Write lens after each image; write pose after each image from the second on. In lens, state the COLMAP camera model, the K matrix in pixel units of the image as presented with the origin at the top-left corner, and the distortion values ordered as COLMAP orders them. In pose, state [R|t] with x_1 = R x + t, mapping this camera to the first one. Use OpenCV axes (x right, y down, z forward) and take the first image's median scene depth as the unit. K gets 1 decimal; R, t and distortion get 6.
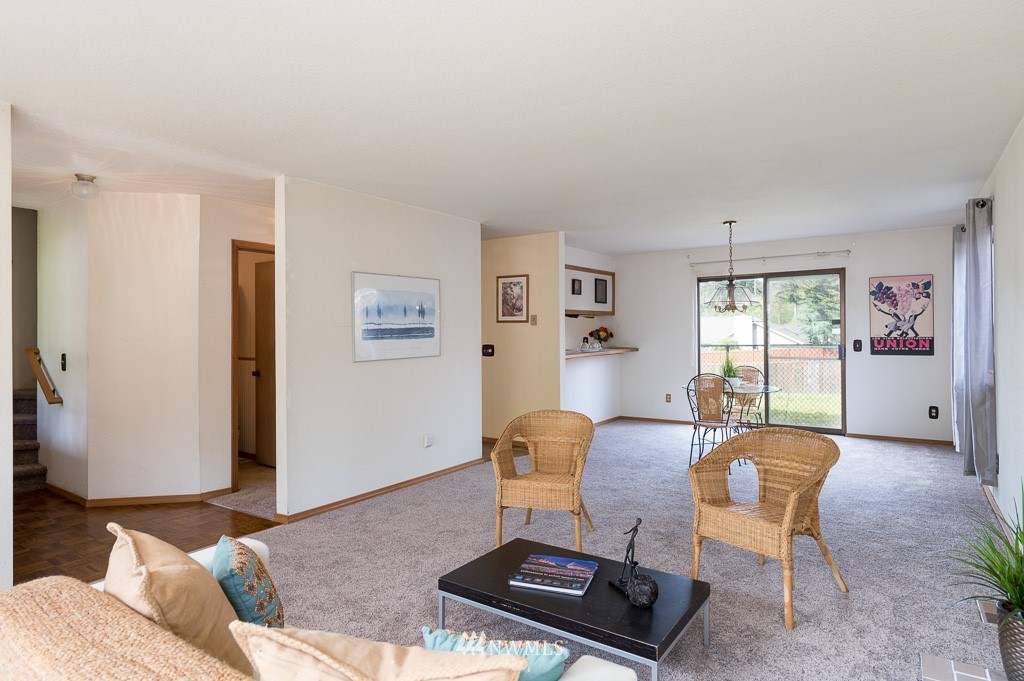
lens RADIAL K [[577.1, 0, 492.3], [0, 577.1, 336.1], [0, 0, 1]] dist [0.000345, -0.000008]
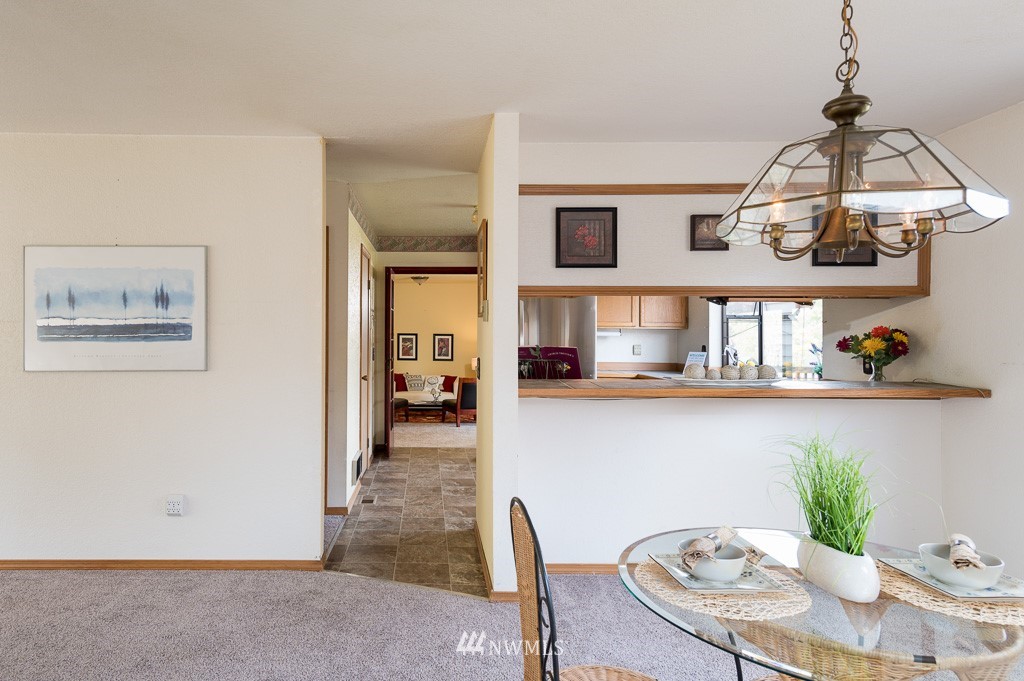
lens RADIAL K [[616.1, 0, 507.8], [0, 616.1, 331.5], [0, 0, 1]] dist [0.006968, -0.006030]
pose [[0.579598, 0.006626, -0.814876, 0.505155], [-0.018312, 0.999820, -0.004895, -0.007965], [0.814697, 0.017759, 0.579615, 0.714757]]
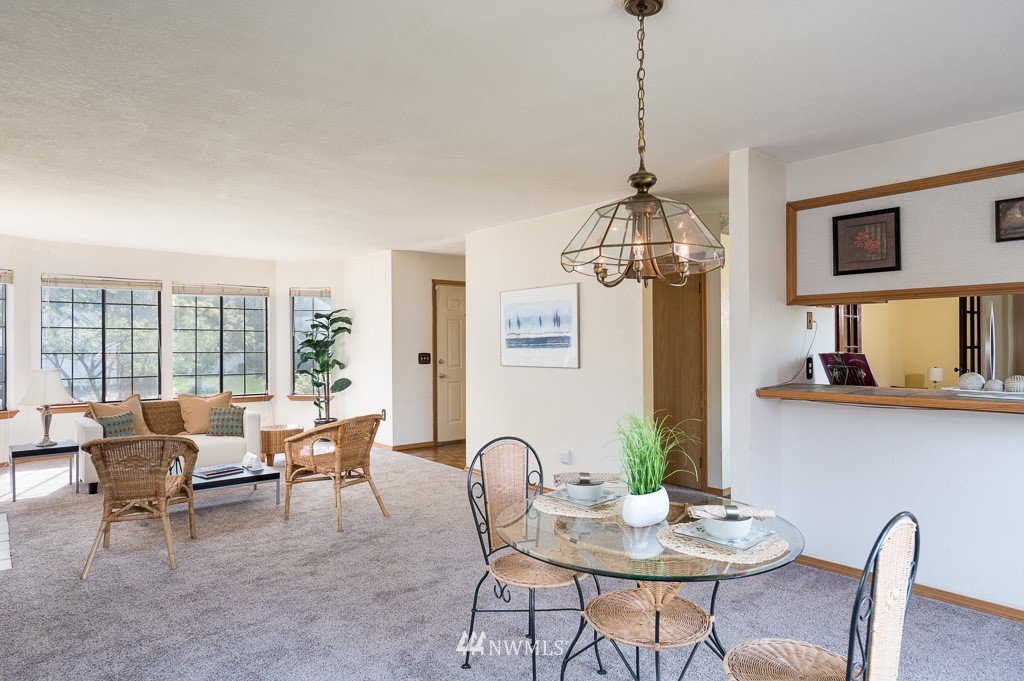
lens RADIAL K [[616.1, 0, 510.2], [0, 616.1, 338.2], [0, 0, 1]] dist [0.006968, -0.006030]
pose [[-0.240236, 0.003813, -0.970707, 0.696718], [-0.002922, 0.999985, 0.004651, -0.013060], [0.970710, 0.003954, -0.240222, 0.912562]]
